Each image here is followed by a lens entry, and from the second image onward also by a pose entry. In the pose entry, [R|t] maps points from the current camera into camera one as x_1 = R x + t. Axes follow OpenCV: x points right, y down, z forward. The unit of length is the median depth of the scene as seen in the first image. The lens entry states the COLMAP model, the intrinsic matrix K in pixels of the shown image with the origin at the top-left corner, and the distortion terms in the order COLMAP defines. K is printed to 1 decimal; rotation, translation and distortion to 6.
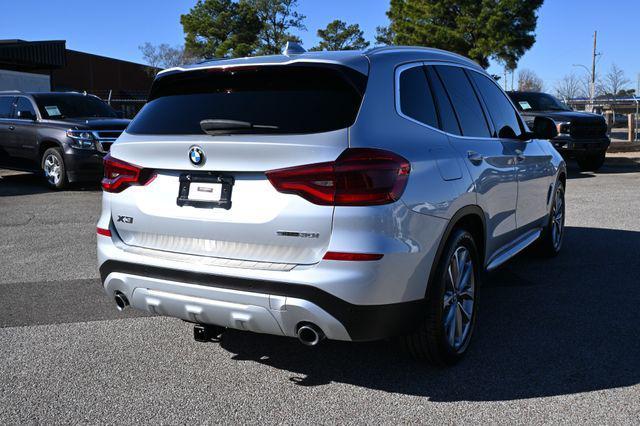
lens RADIAL K [[643.9, 0, 320.0], [0, 643.9, 213.0], [0, 0, 1]] dist [-0.009674, -0.001658]
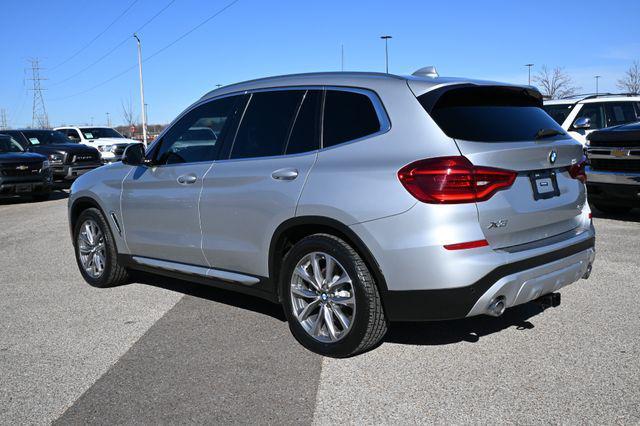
lens RADIAL K [[643.9, 0, 320.0], [0, 643.9, 213.0], [0, 0, 1]] dist [-0.009674, -0.001658]
pose [[0.277130, -0.105656, 0.955006, -1.374387], [0.166578, 0.984168, 0.060544, -0.118558], [-0.946283, 0.142304, 0.290342, 0.976520]]
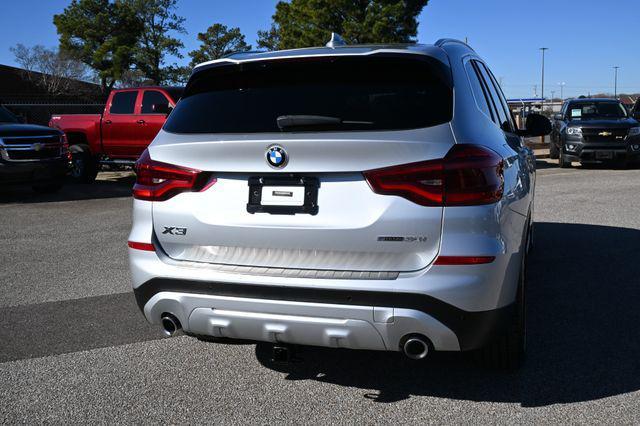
lens RADIAL K [[643.9, 0, 320.0], [0, 643.9, 213.0], [0, 0, 1]] dist [-0.009674, -0.001658]
pose [[0.982997, -0.035907, 0.180078, -0.267621], [0.037067, 0.999308, -0.003080, -0.004516], [-0.179843, 0.009703, 0.983647, 0.100833]]
